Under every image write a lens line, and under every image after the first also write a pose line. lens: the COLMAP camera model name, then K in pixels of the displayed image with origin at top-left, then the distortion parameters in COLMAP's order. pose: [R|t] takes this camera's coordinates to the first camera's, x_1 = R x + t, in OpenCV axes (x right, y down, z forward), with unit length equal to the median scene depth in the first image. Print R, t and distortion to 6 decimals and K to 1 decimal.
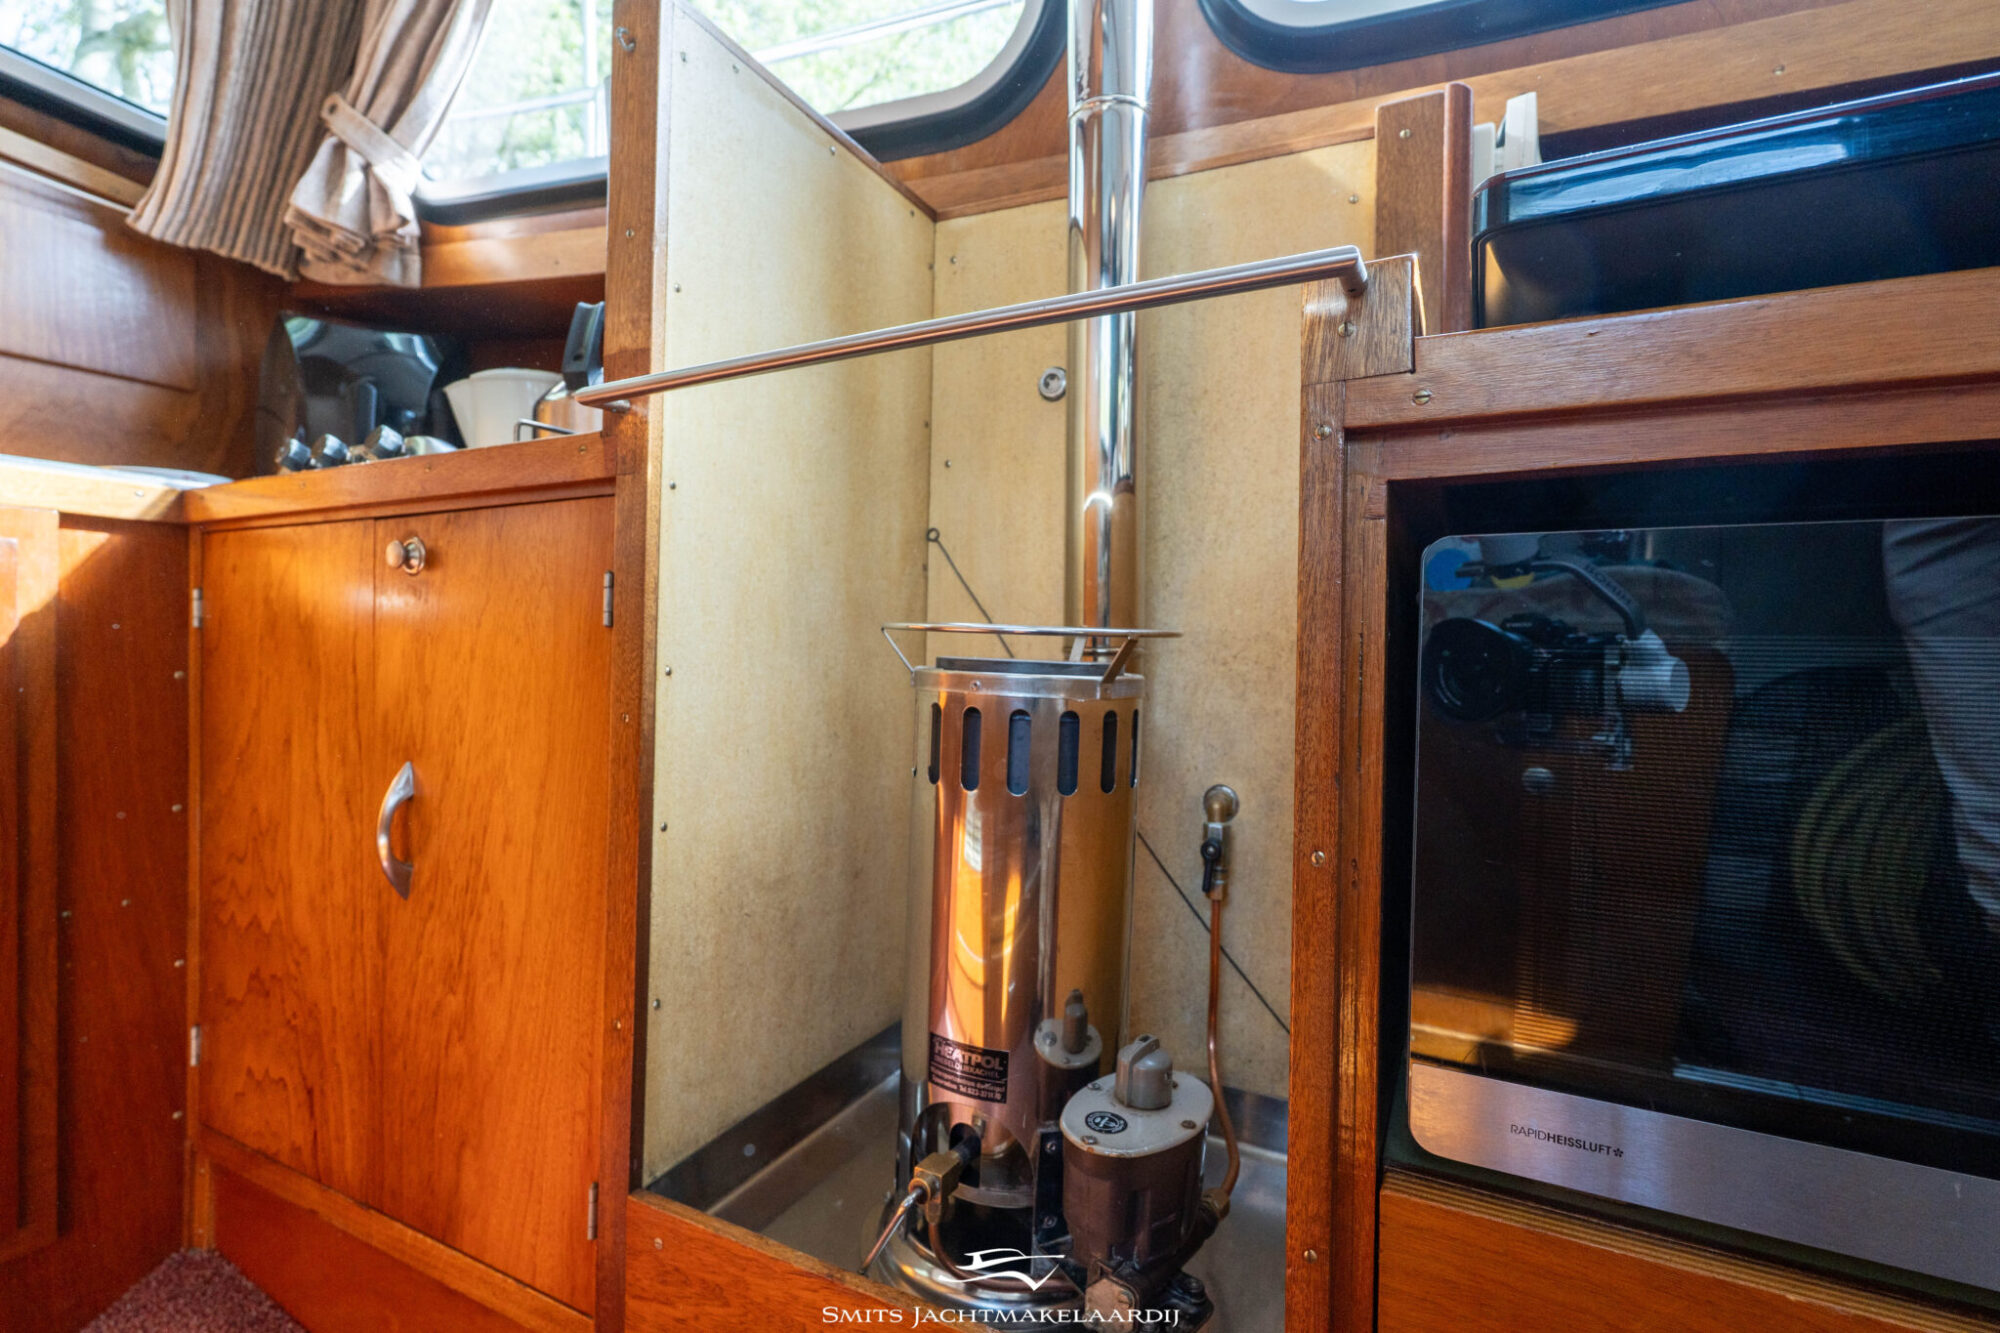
lens RADIAL K [[927.8, 0, 997.5], [0, 927.8, 669.6], [0, 0, 1]] dist [-0.000125, 0.000362]
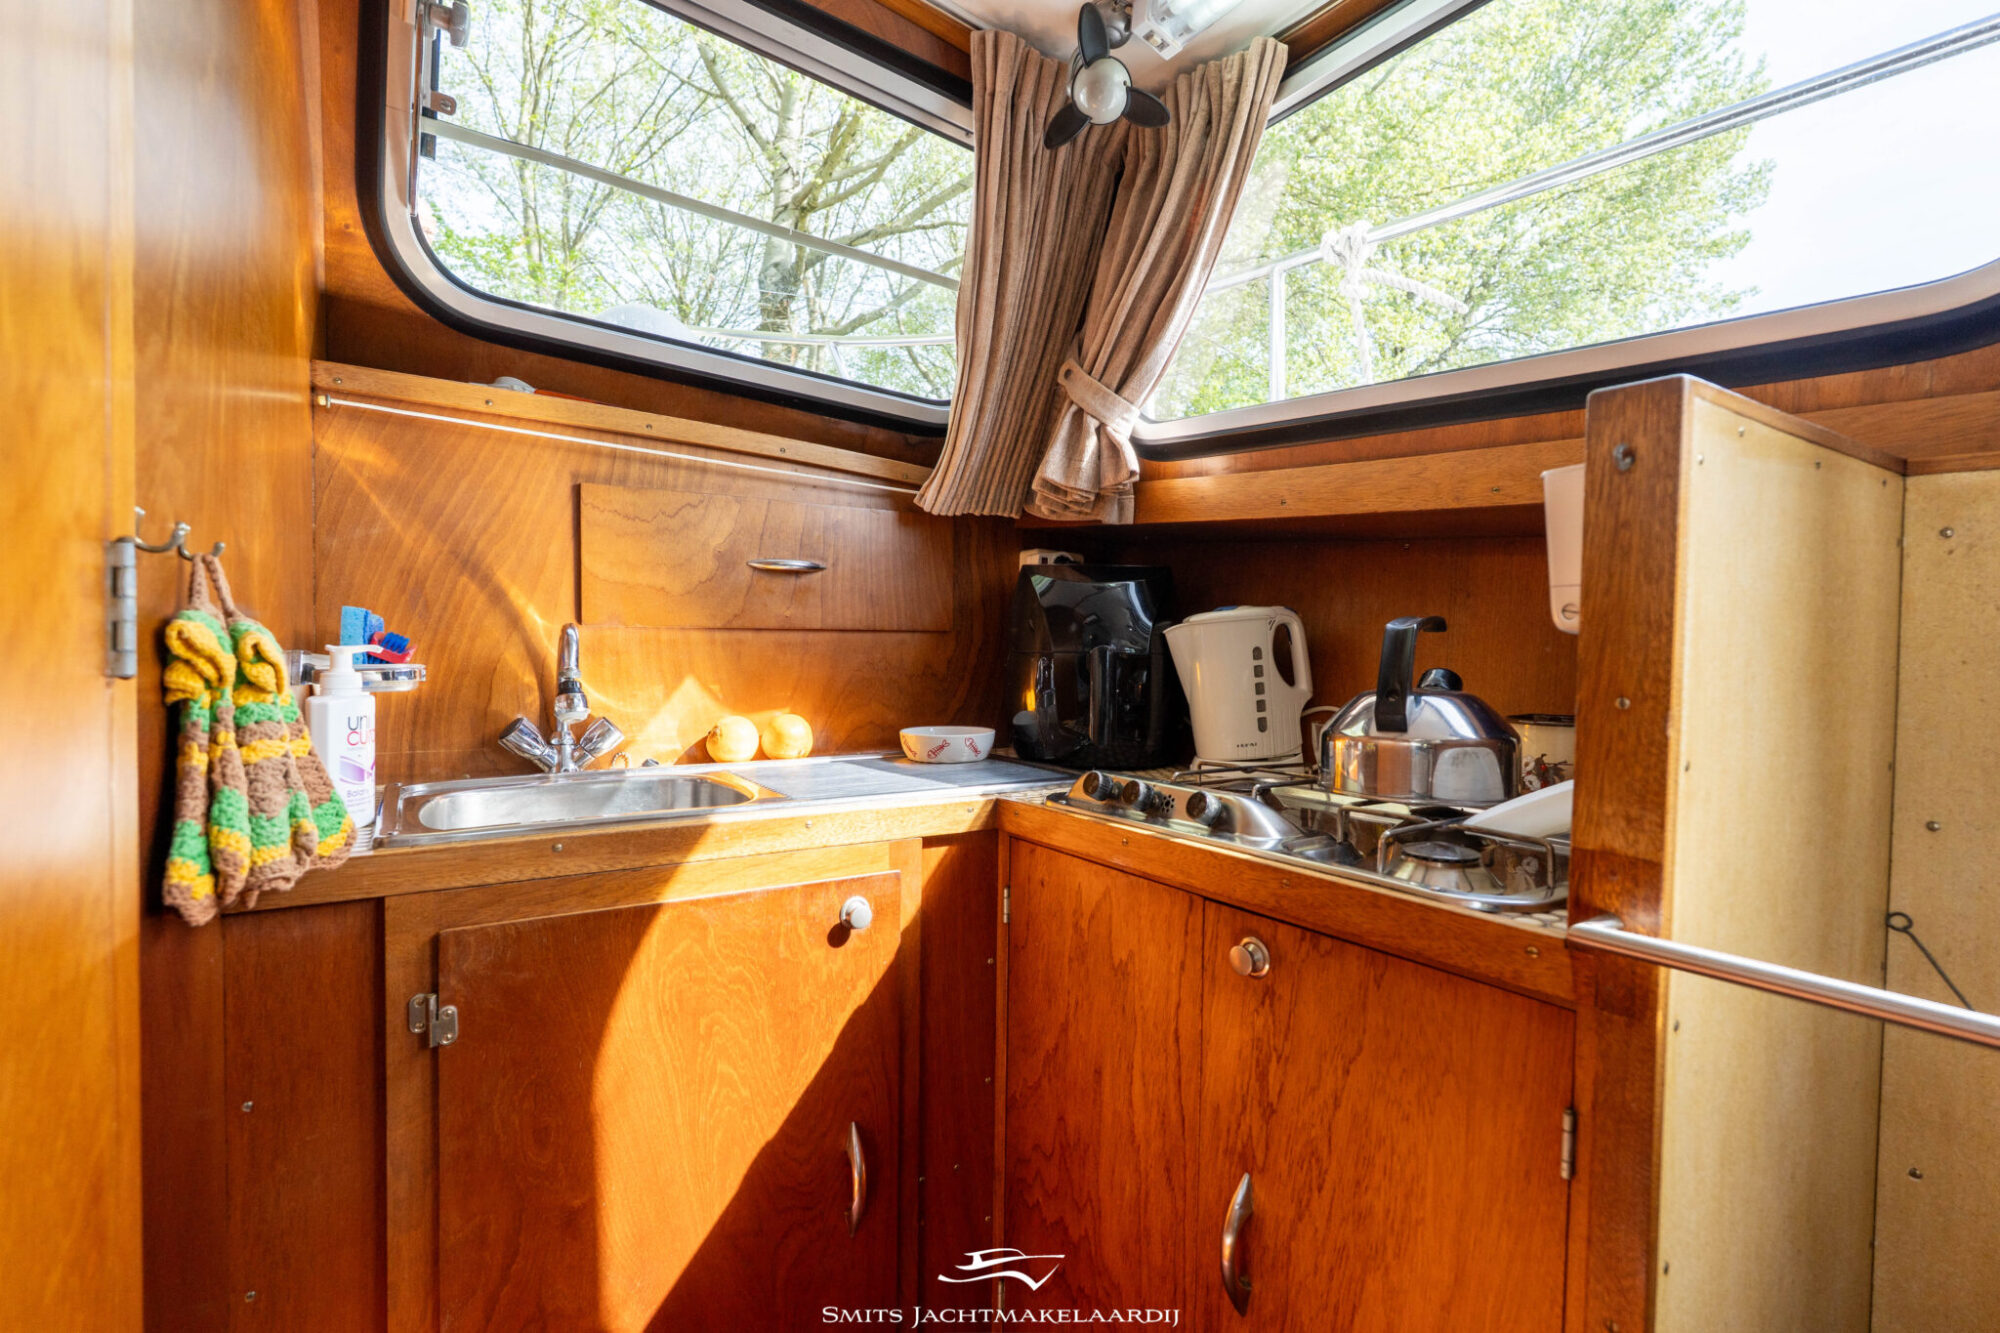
lens RADIAL K [[927.8, 0, 997.5], [0, 927.8, 669.6], [0, 0, 1]] dist [-0.000125, 0.000362]
pose [[0.863464, 0.007518, -0.504355, -0.306669], [-0.006654, 0.999972, 0.003513, -0.334386], [0.504367, 0.000323, 0.863489, 0.044338]]
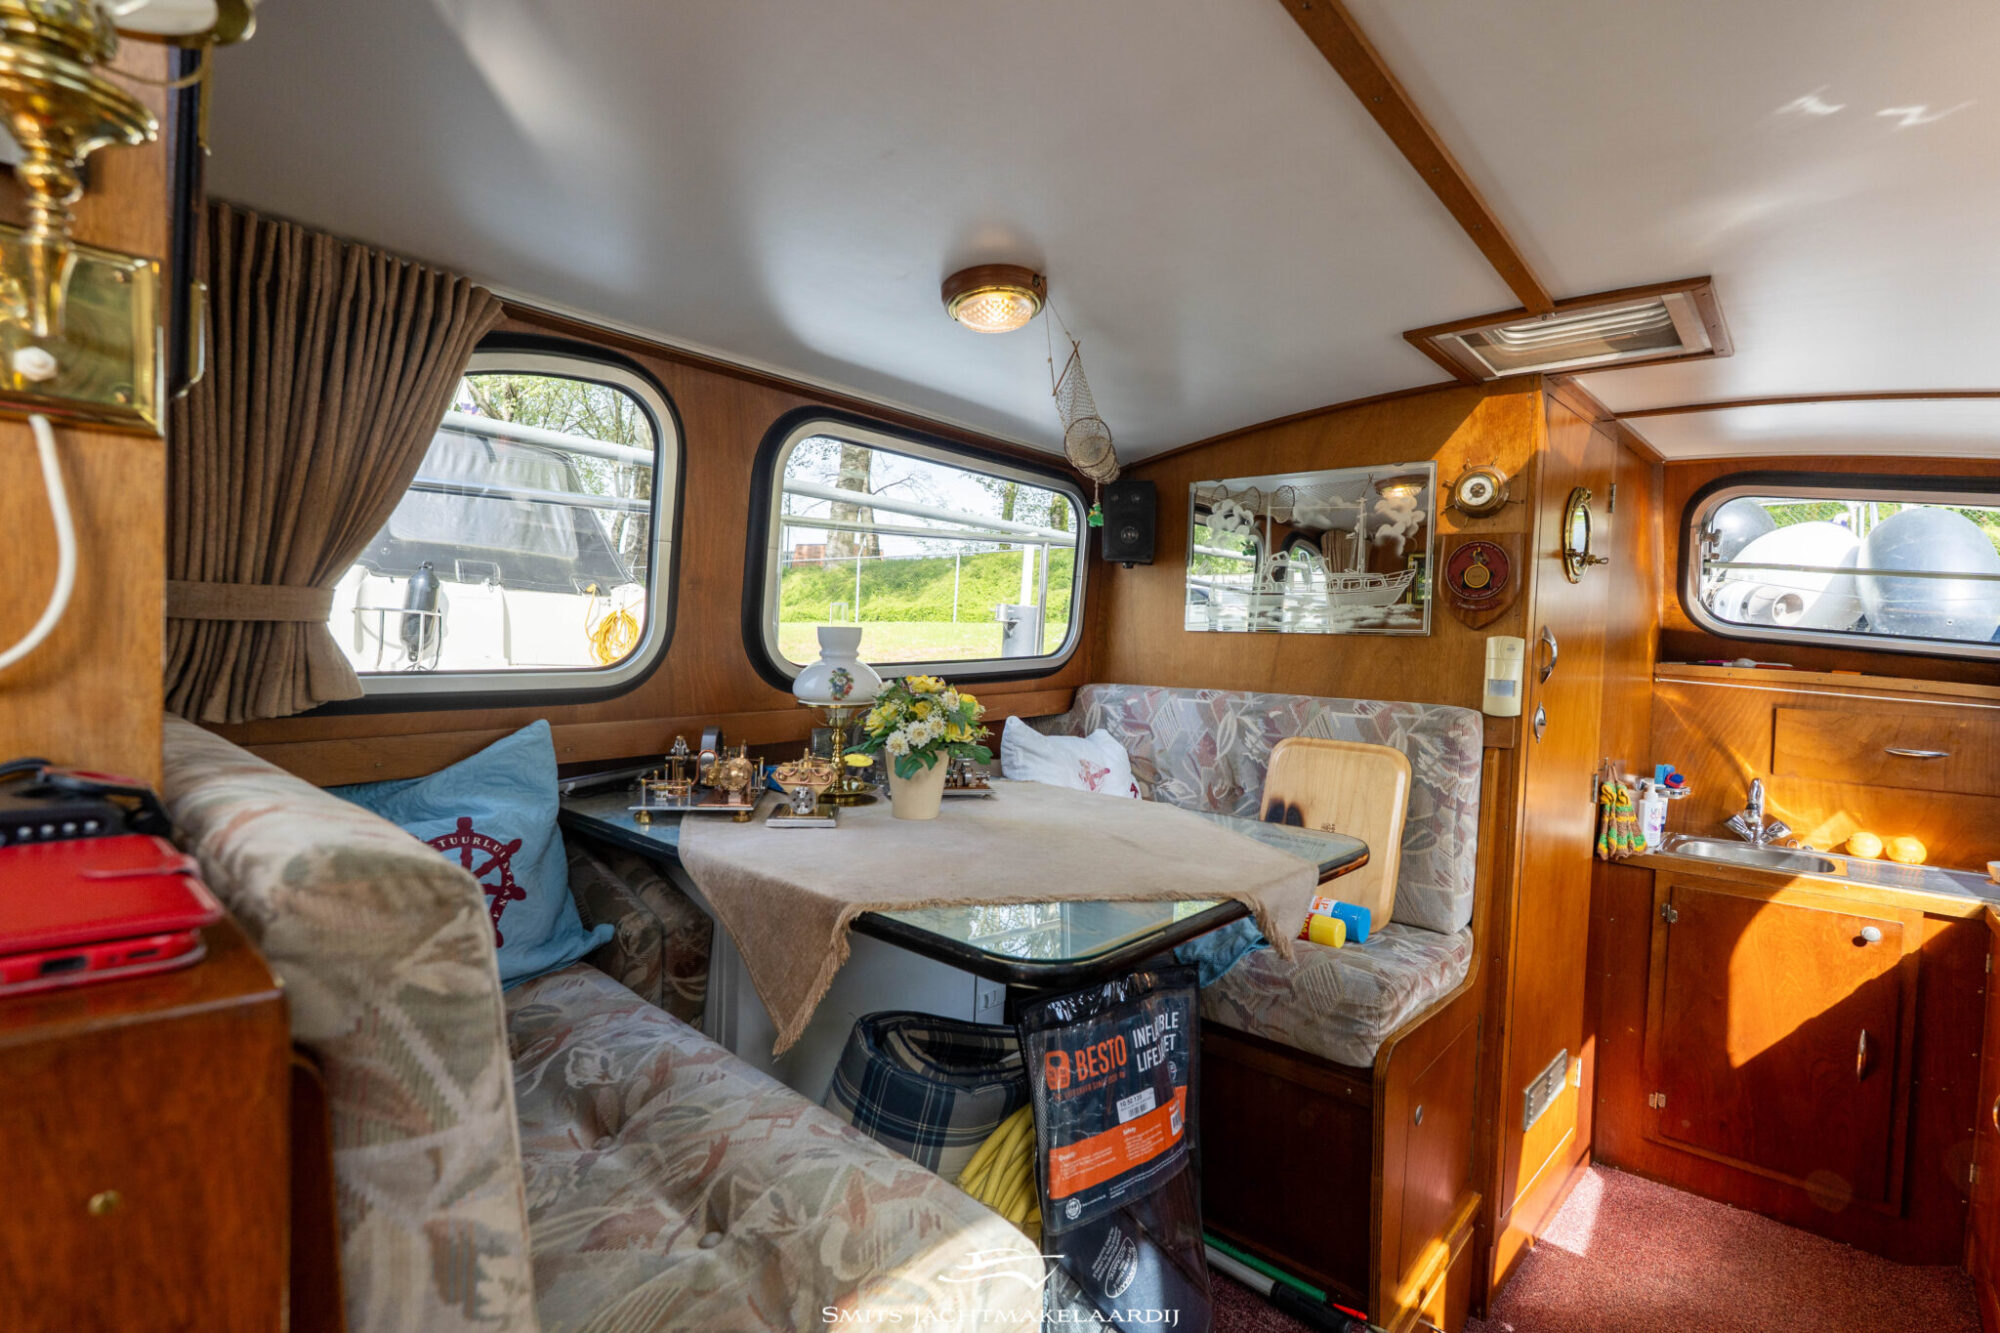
lens RADIAL K [[927.8, 0, 997.5], [0, 927.8, 669.6], [0, 0, 1]] dist [-0.000125, 0.000362]
pose [[-0.242249, 0.011995, -0.970140, 1.605751], [-0.053528, 0.998235, 0.025709, -0.627349], [0.968736, 0.058157, -0.241179, -0.651755]]
